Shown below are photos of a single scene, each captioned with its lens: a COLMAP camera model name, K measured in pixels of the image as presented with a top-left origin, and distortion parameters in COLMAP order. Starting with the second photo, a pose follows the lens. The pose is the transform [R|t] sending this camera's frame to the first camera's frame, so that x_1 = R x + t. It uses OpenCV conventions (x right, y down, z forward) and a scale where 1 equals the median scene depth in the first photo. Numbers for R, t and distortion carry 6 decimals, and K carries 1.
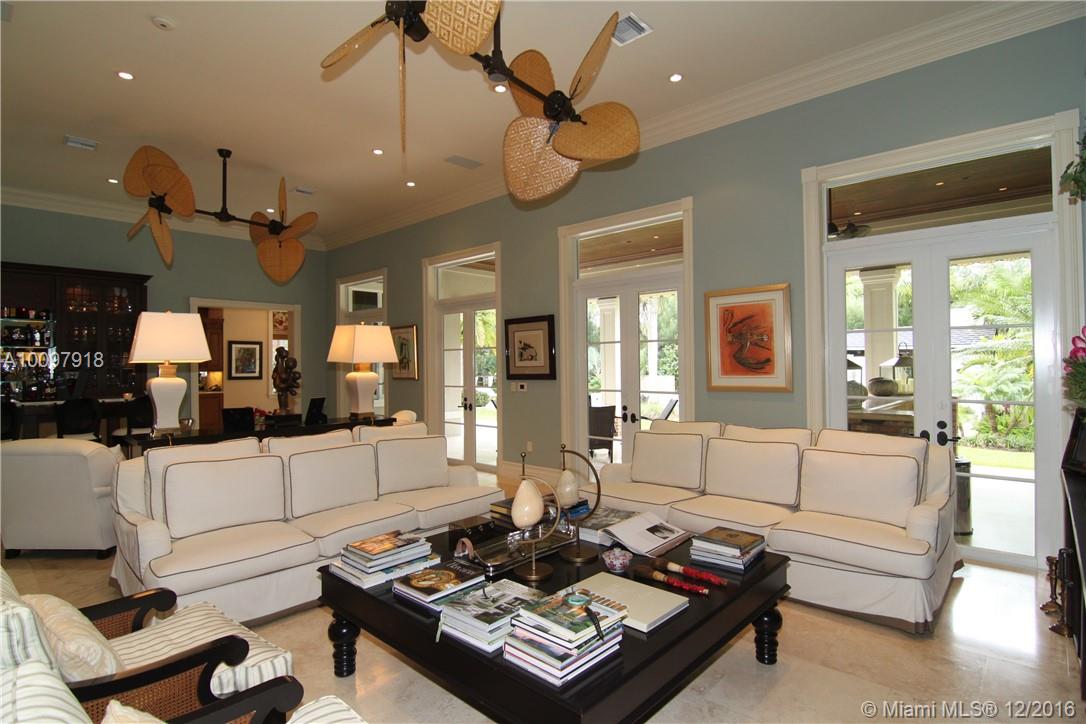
lens RADIAL K [[551.9, 0, 544.9], [0, 551.9, 358.5], [0, 0, 1]] dist [-0.003792, -0.011796]
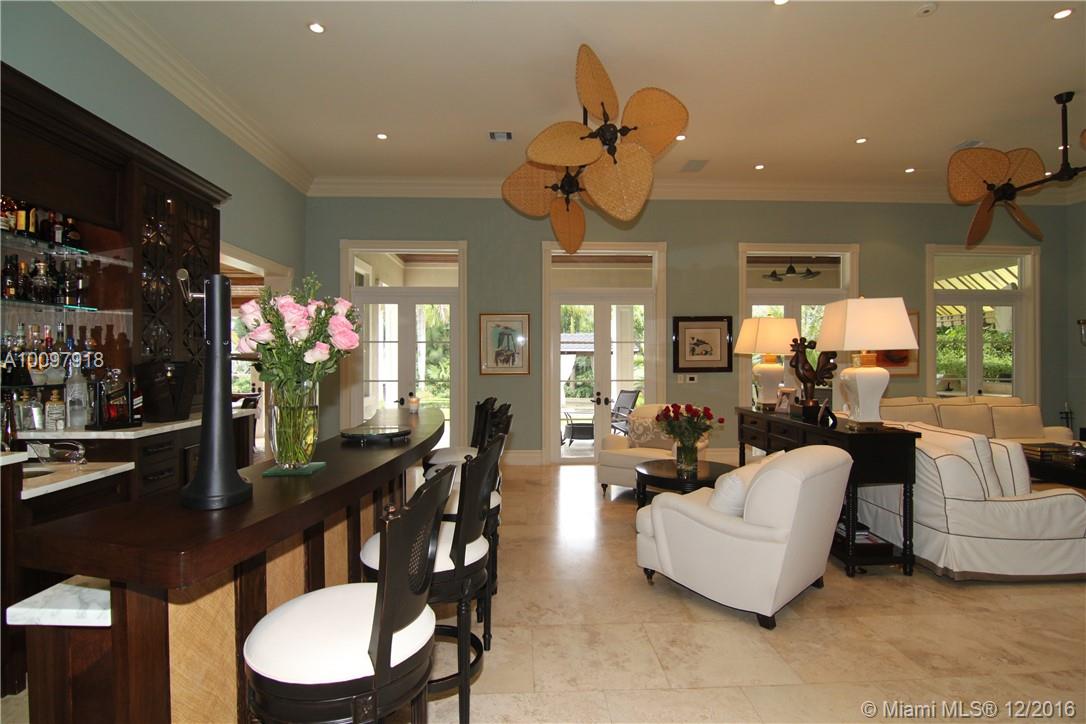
lens RADIAL K [[551.9, 0, 544.9], [0, 551.9, 358.5], [0, 0, 1]] dist [-0.003792, -0.011796]
pose [[0.709185, 0.009701, 0.704955, -1.419103], [-0.012279, 0.999924, -0.001408, 0.021338], [-0.704915, -0.007658, 0.709250, 0.583761]]
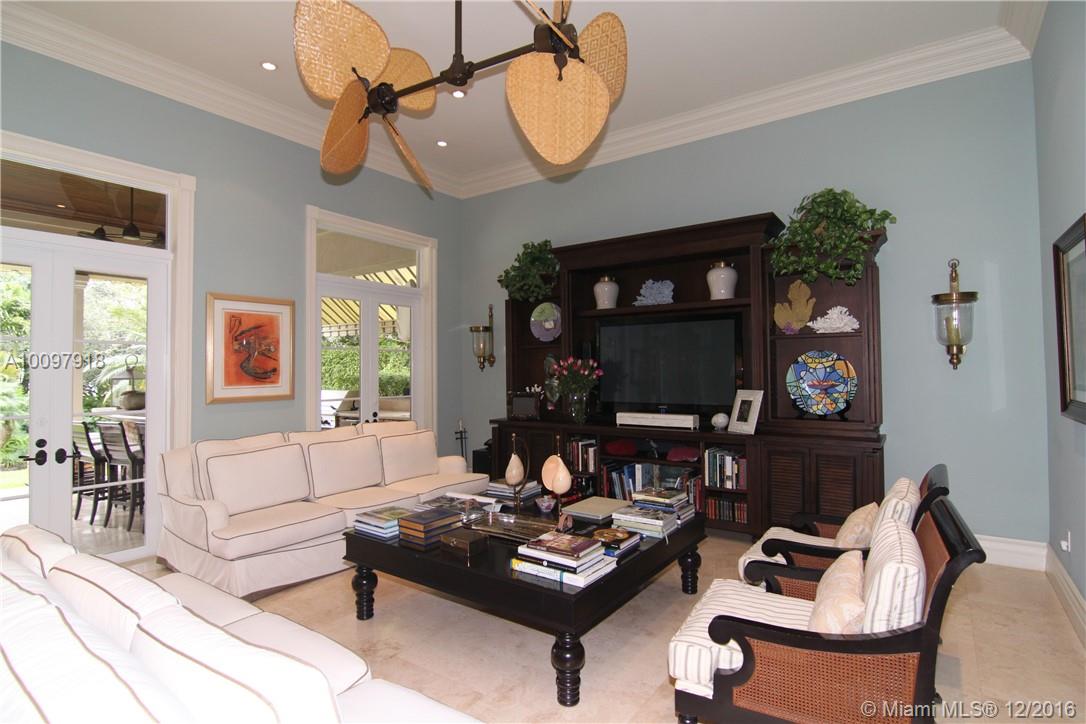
lens RADIAL K [[541.8, 0, 543.9], [0, 541.8, 358.1], [0, 0, 1]] dist [0.000298, -0.000536]
pose [[-0.124542, 0.032700, 0.991675, -0.658497], [0.000009, 0.999457, -0.032955, 0.014115], [-0.992214, -0.004095, -0.124474, 0.598606]]
